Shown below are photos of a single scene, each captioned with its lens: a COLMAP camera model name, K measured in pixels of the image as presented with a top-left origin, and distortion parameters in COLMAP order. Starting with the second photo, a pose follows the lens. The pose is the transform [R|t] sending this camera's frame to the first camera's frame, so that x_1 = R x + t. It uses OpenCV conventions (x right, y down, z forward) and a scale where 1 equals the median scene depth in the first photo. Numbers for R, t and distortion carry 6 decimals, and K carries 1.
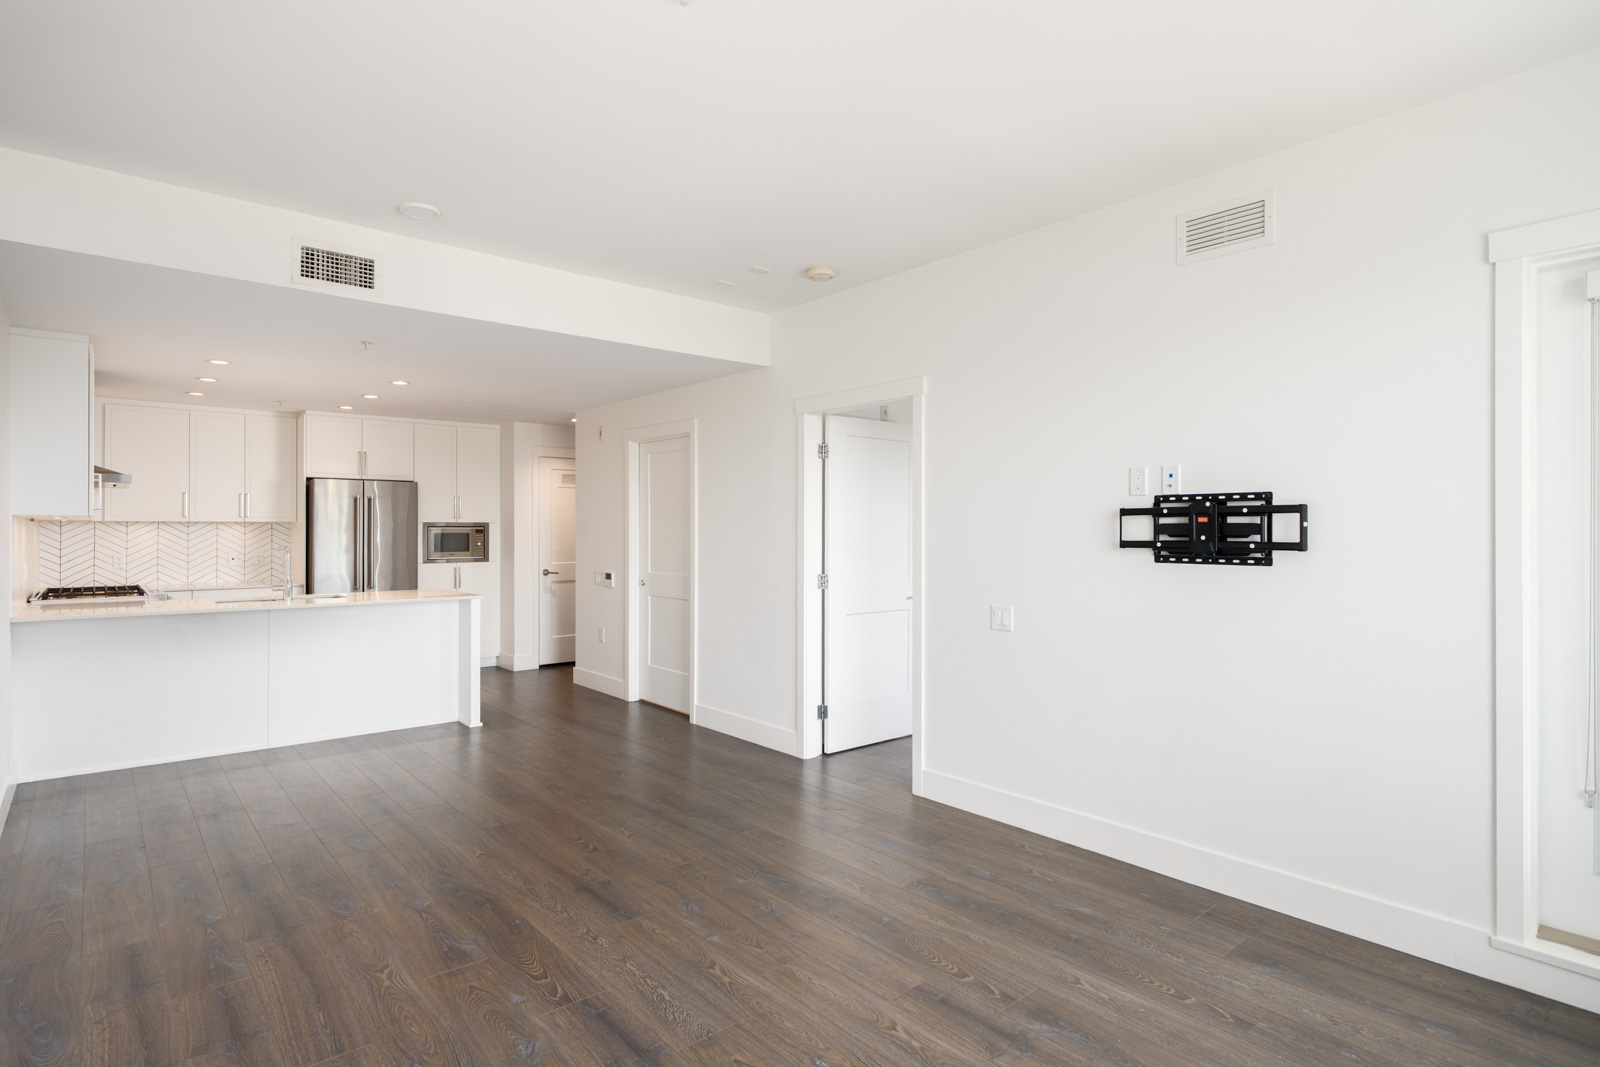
lens RADIAL K [[839.4, 0, 794.2], [0, 839.4, 534.4], [0, 0, 1]] dist [0.003859, 0.000843]
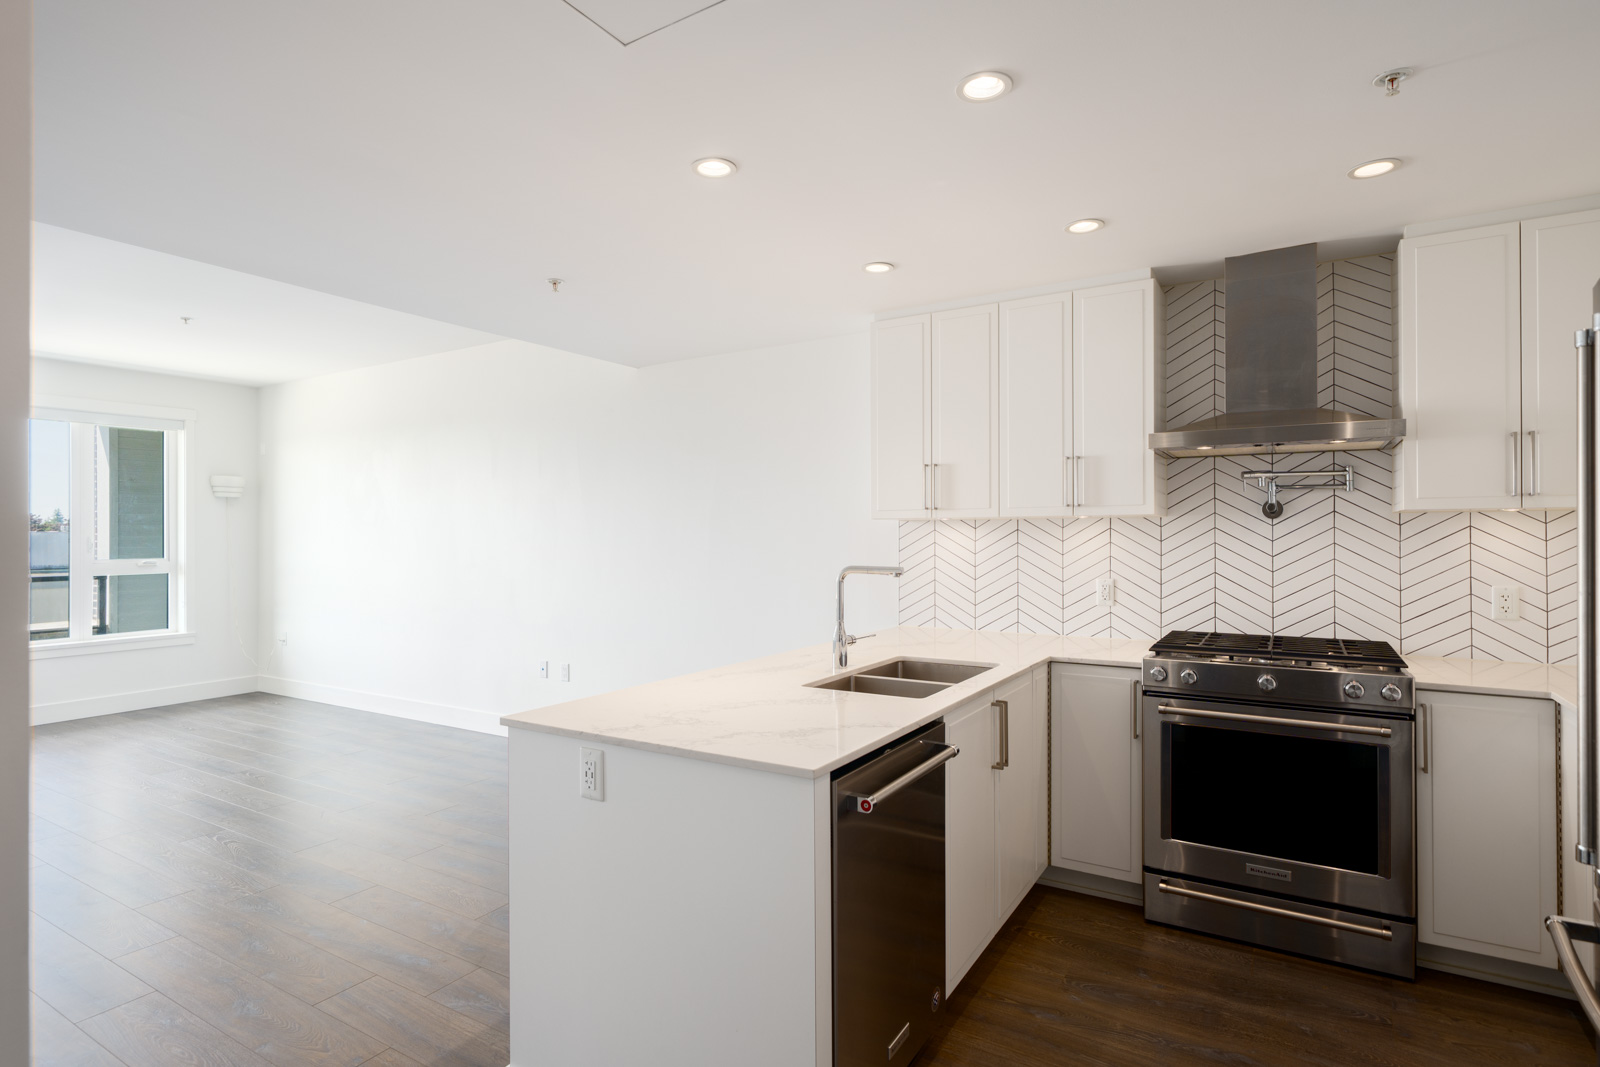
lens RADIAL K [[839.4, 0, 805.3], [0, 839.4, 534.5], [0, 0, 1]] dist [0.003859, 0.000843]
pose [[-0.950458, 0.002986, -0.310840, -0.433132], [0.003630, 0.999992, -0.001492, -0.005146], [0.310833, -0.002546, -0.950461, 1.564171]]
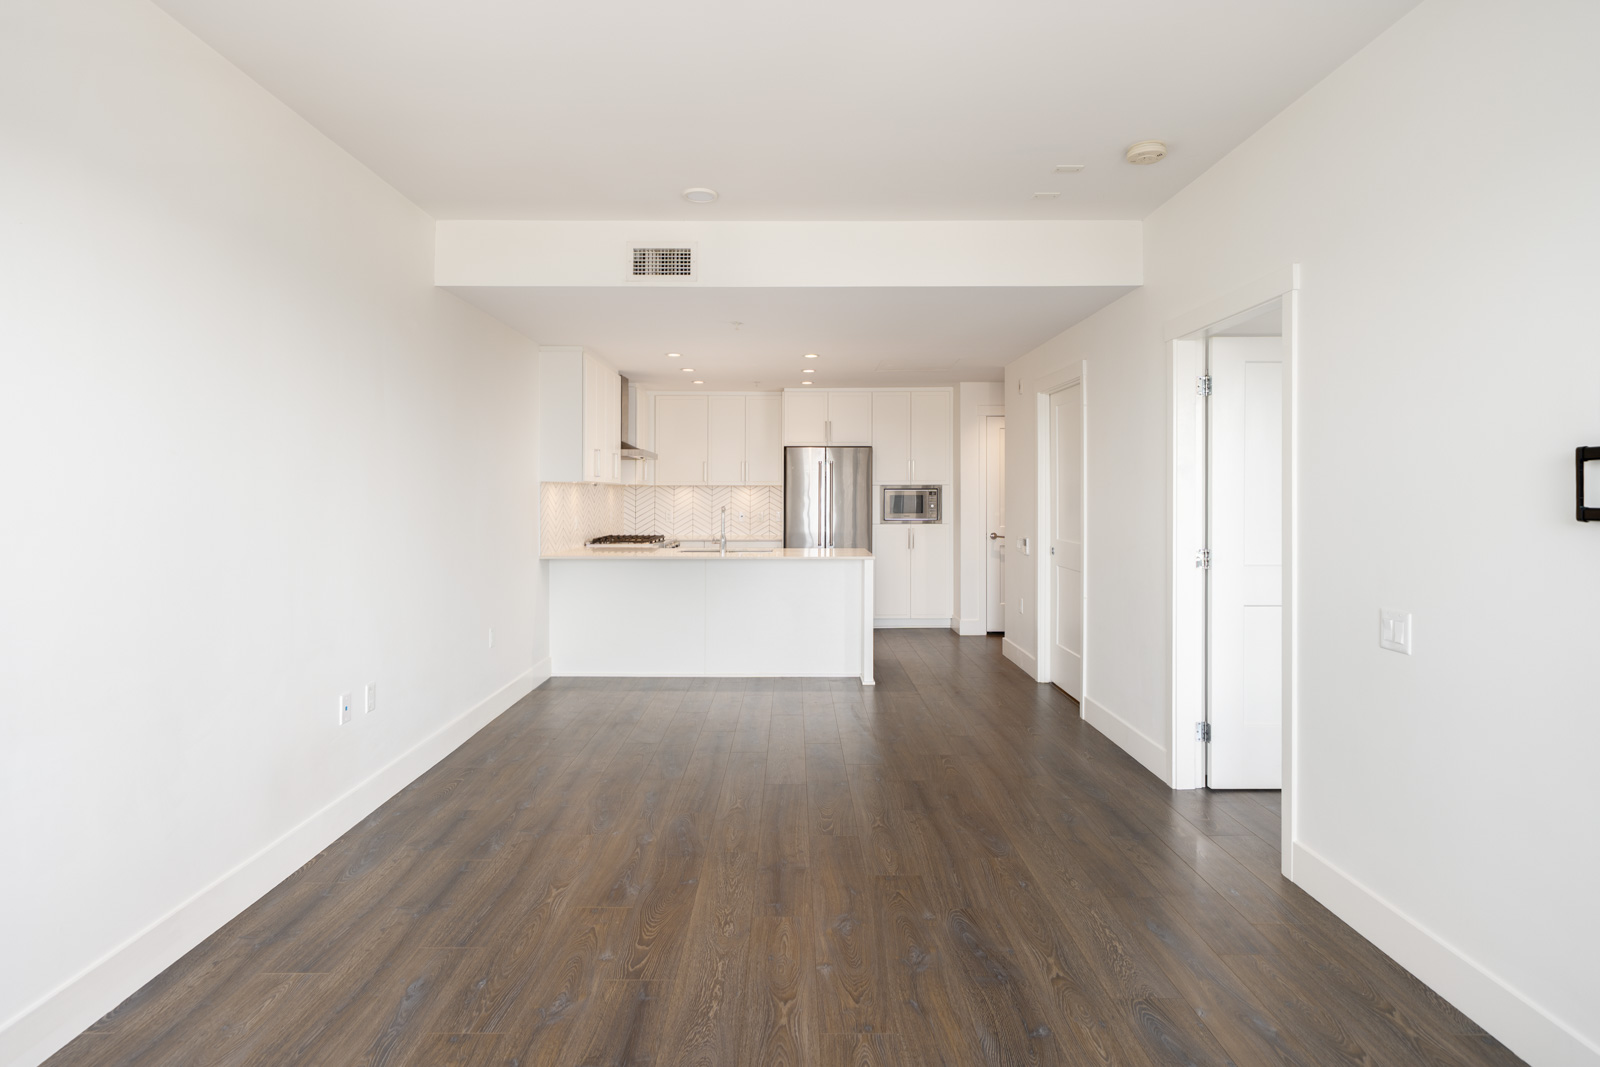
lens RADIAL K [[839.4, 0, 783.1], [0, 839.4, 498.8], [0, 0, 1]] dist [0.003859, 0.000843]
pose [[0.760346, 0.003016, -0.649511, 0.228286], [-0.000483, 0.999992, 0.004078, -0.000991], [0.649517, -0.002787, 0.760342, 0.172804]]
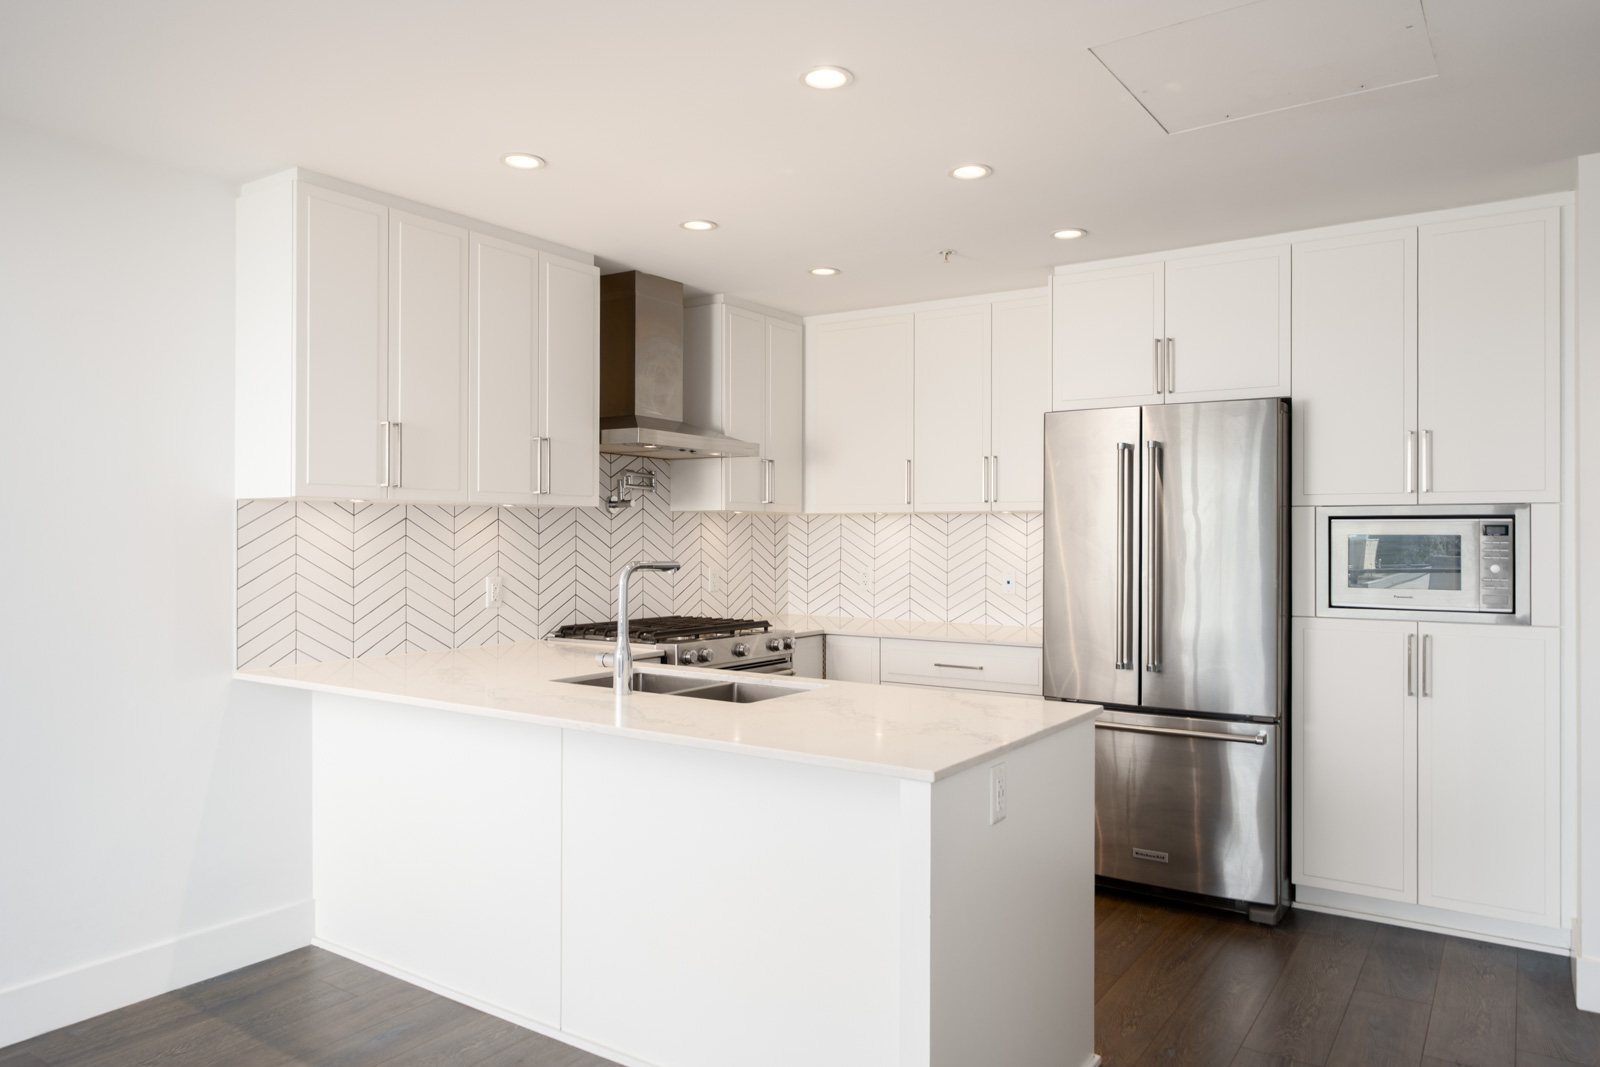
lens RADIAL K [[1091.4, 0, 789.0], [0, 1091.4, 537.3], [0, 0, 1]] dist [0.010572, -0.002215]
pose [[0.271593, 0.004805, -0.962400, -0.063414], [-0.005392, 0.999979, 0.003471, -0.001168], [0.962397, 0.004247, 0.271614, 0.966640]]
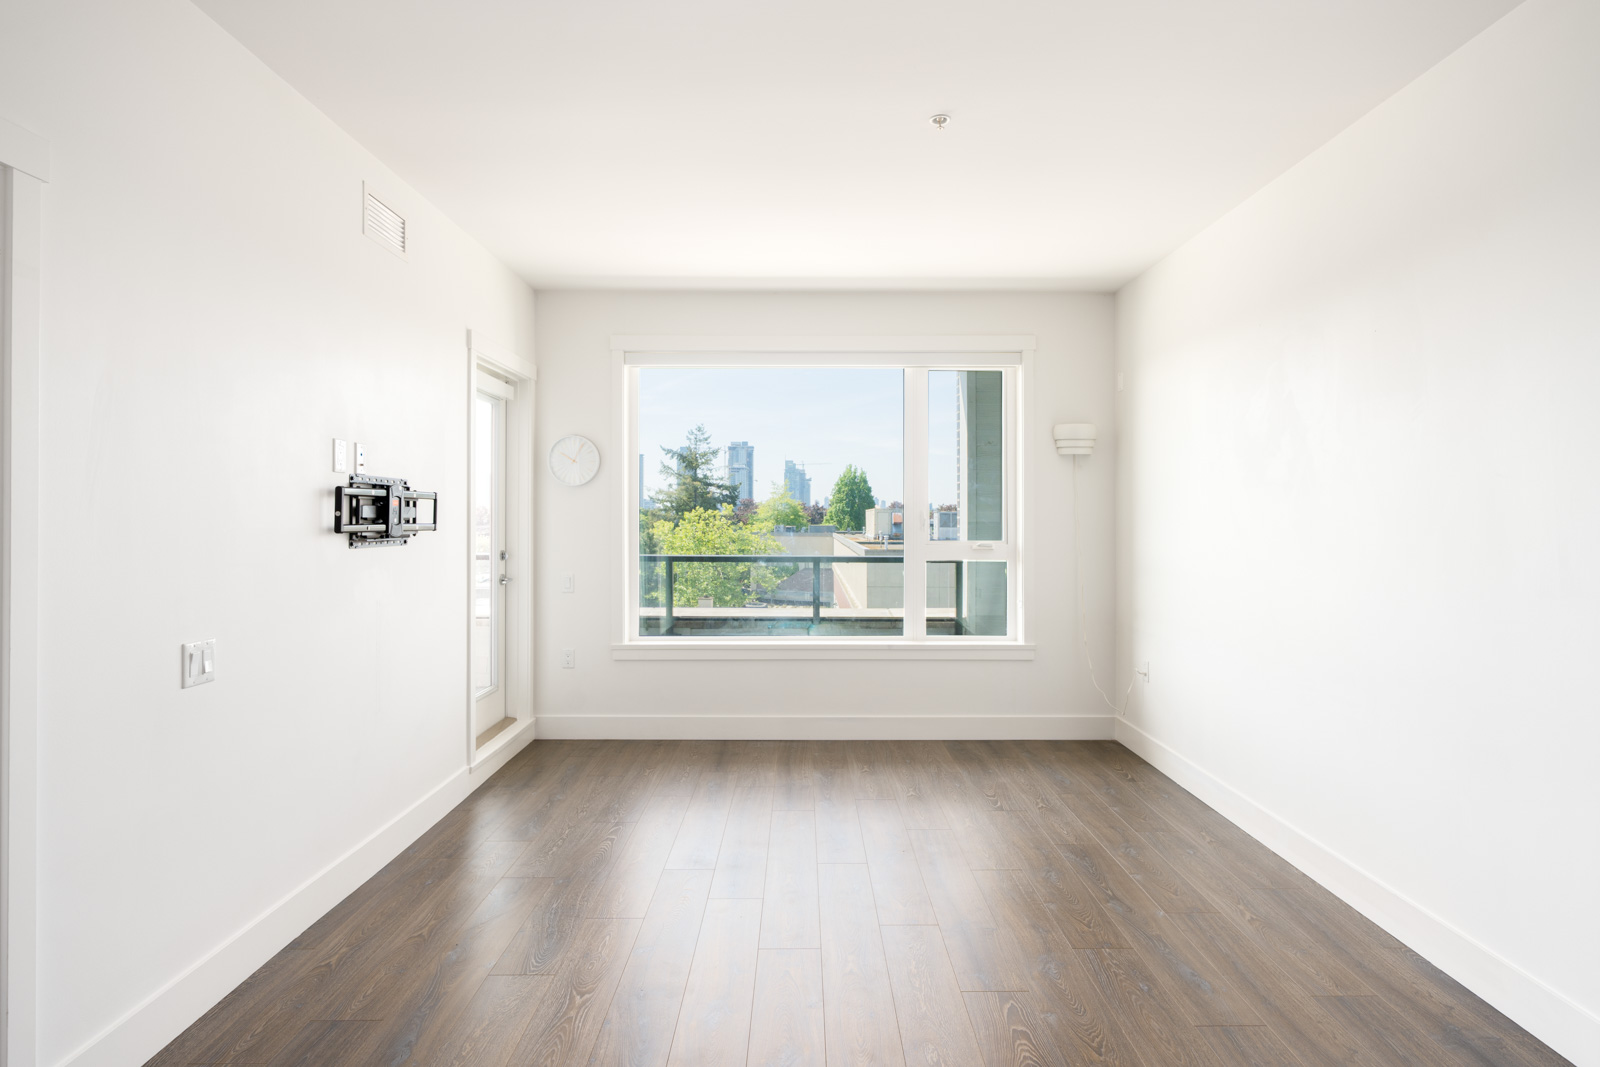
lens RADIAL K [[839.4, 0, 815.9], [0, 839.4, 513.2], [0, 0, 1]] dist [0.003859, 0.000843]
pose [[-0.778527, 0.000134, 0.627611, -0.332289], [-0.002214, 0.999993, -0.002959, -0.001892], [-0.627607, -0.003693, -0.778522, 0.883706]]
